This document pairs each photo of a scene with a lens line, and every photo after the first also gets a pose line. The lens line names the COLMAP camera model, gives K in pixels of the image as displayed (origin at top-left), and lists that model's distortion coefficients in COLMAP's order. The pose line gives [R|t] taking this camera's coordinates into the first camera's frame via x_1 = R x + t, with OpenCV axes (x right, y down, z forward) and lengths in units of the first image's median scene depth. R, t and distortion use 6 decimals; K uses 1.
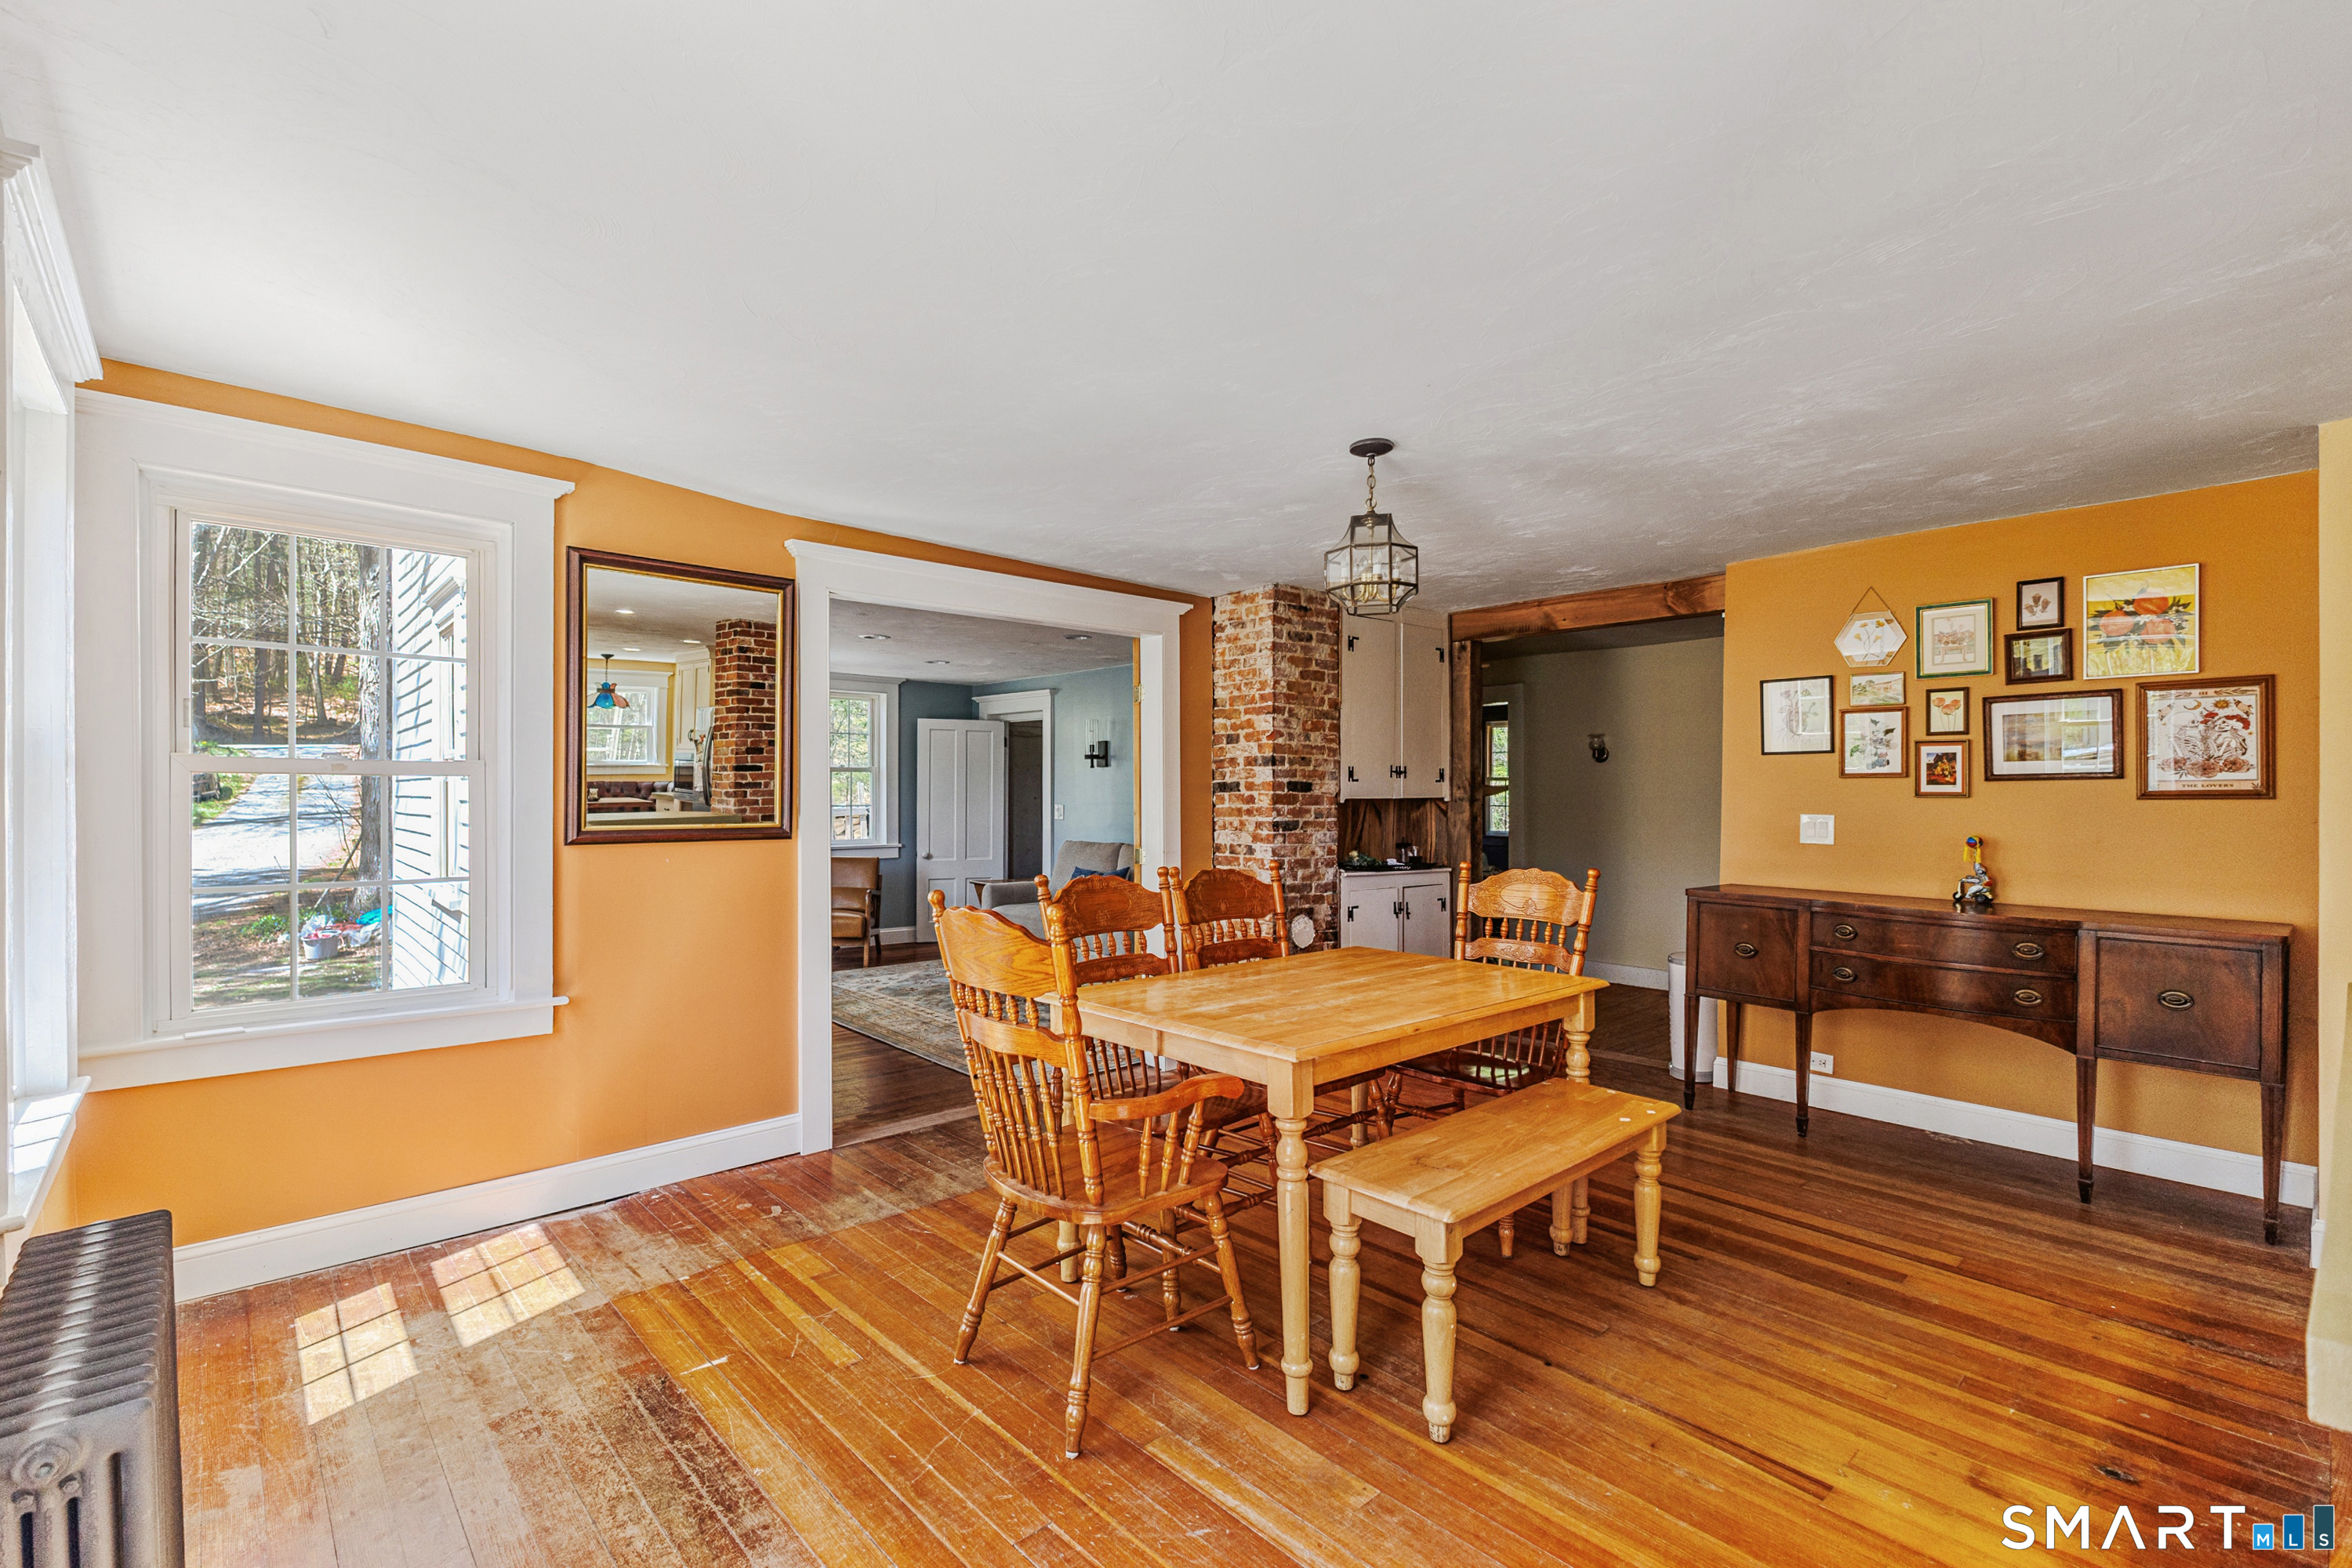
lens RADIAL K [[1035.6, 0, 1171.9], [0, 1035.6, 791.9], [0, 0, 1]] dist [0.004790, -0.000034]
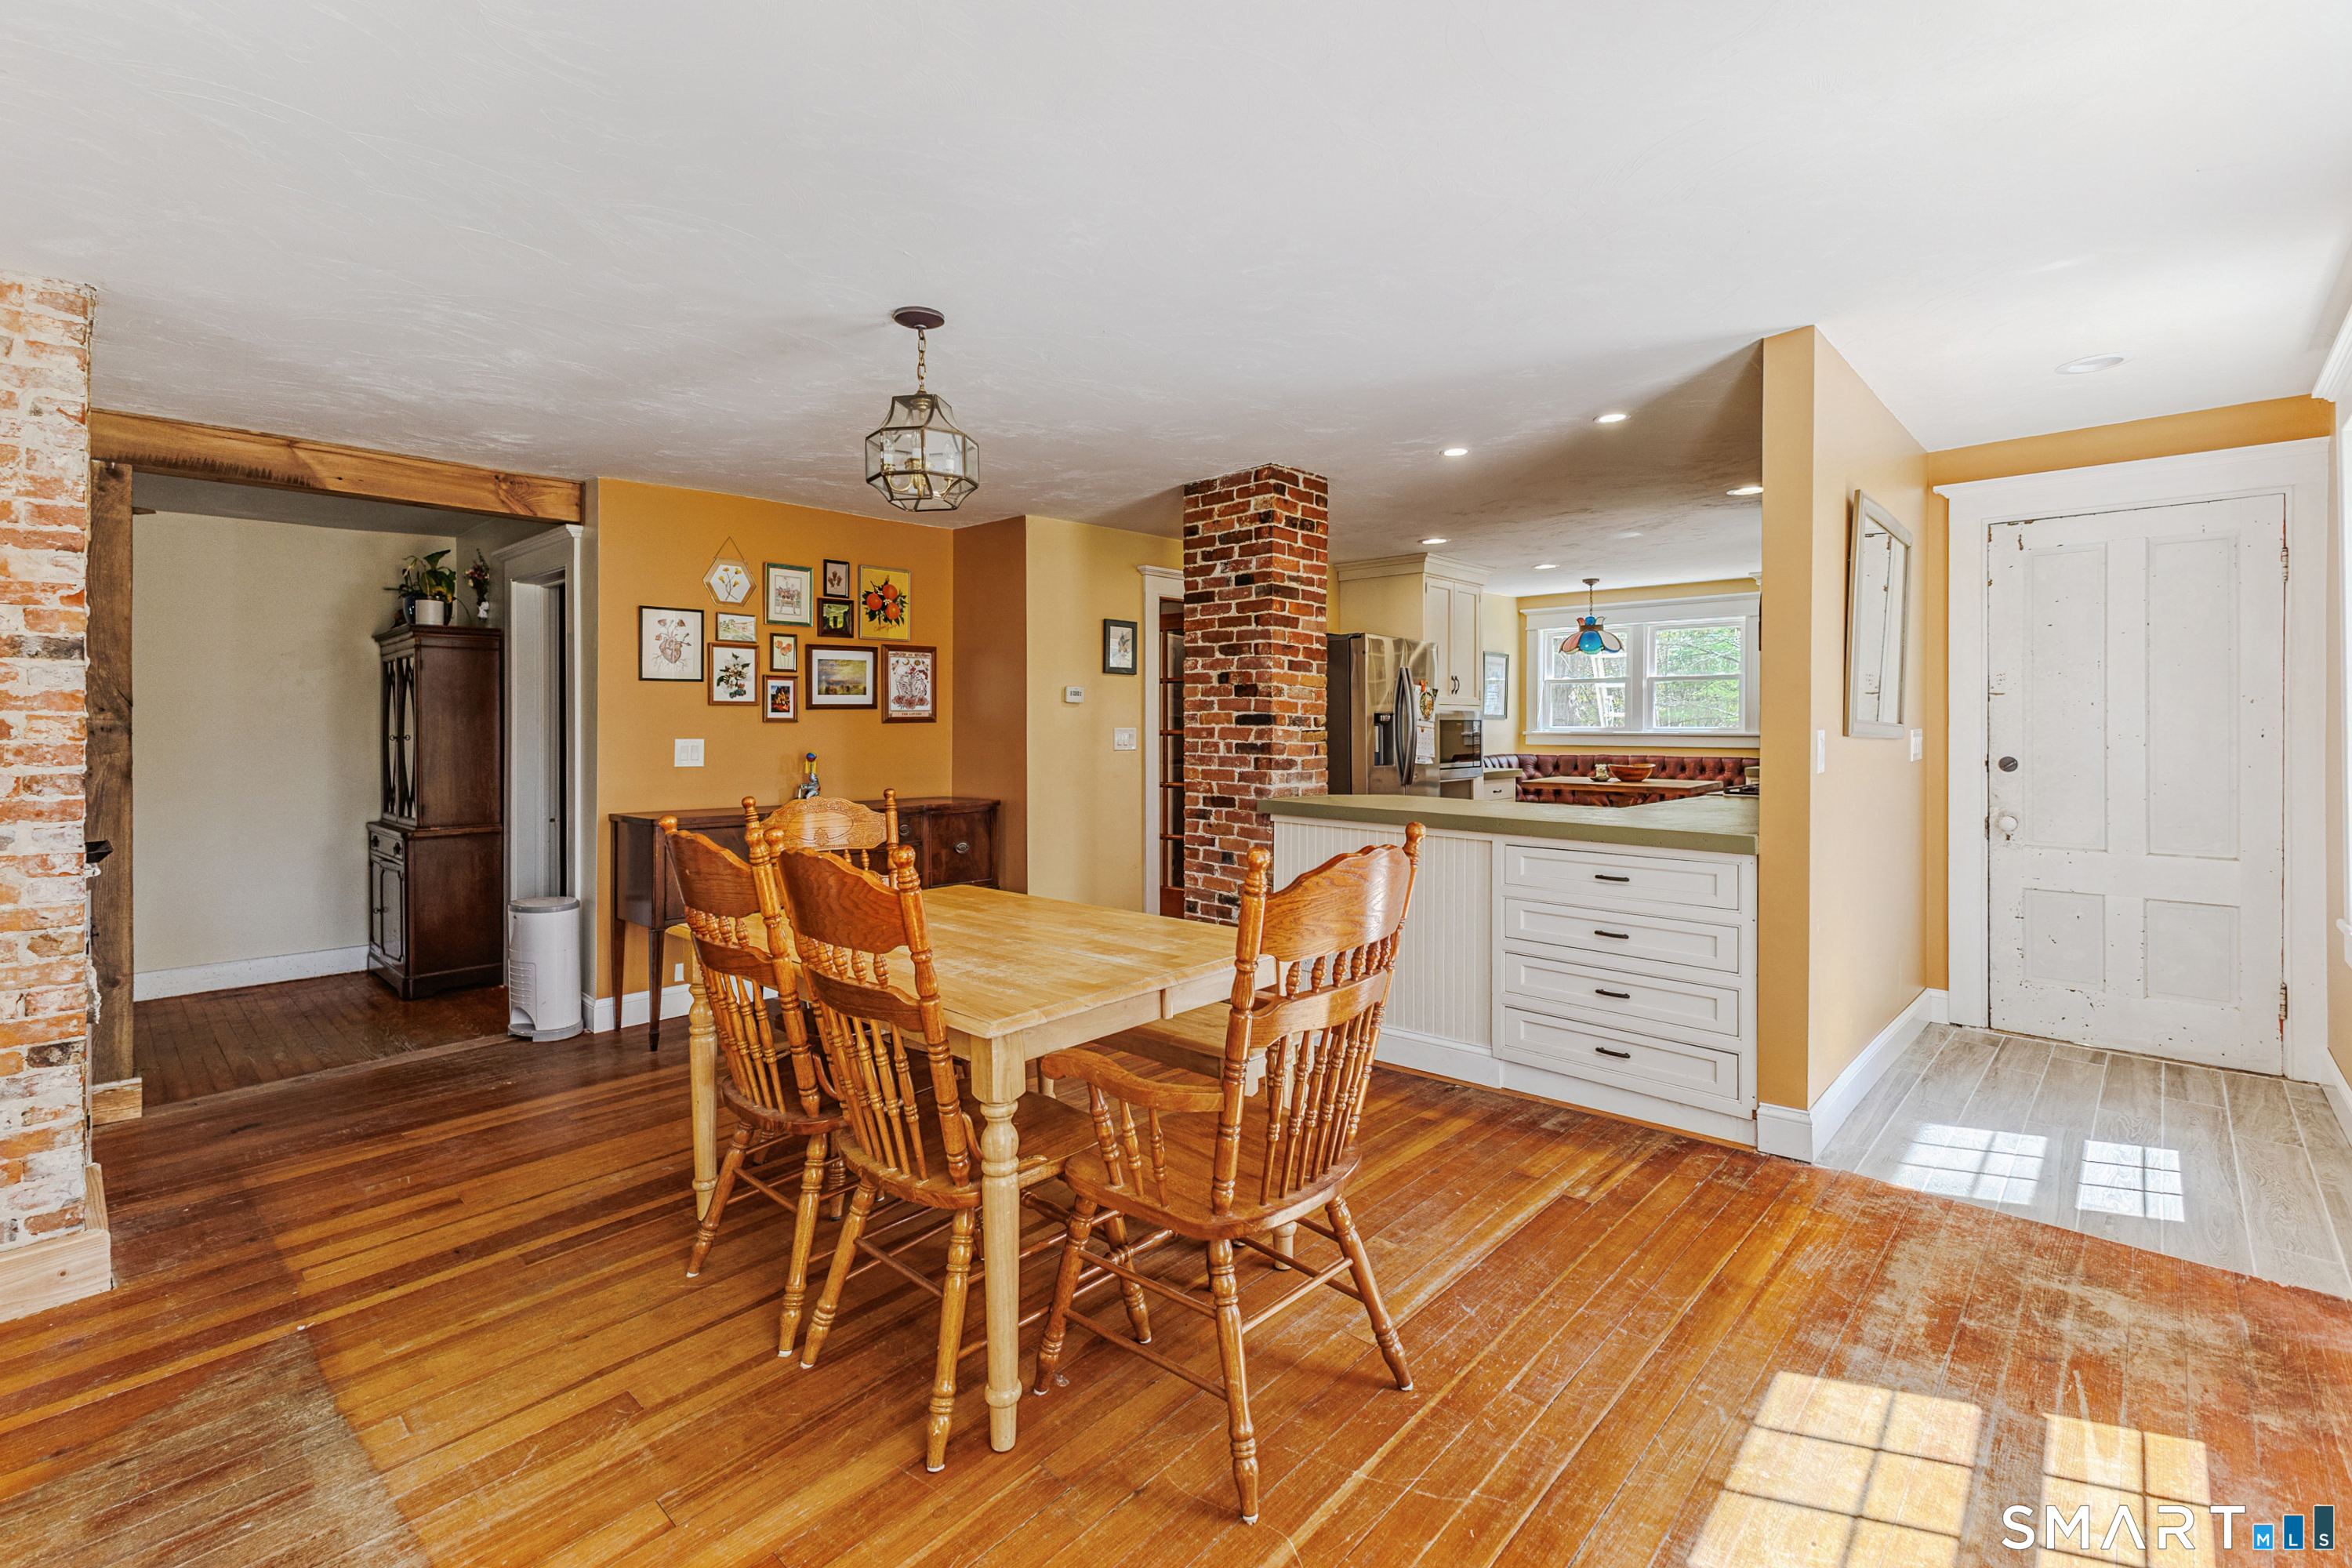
lens RADIAL K [[1035.6, 0, 1171.2], [0, 1035.6, 726.7], [0, 0, 1]] dist [0.004790, -0.000034]
pose [[-0.074837, -0.003464, 0.997190, -0.470033], [0.003794, 0.999986, 0.003758, 0.006938], [-0.997189, 0.004065, -0.074823, 0.578275]]
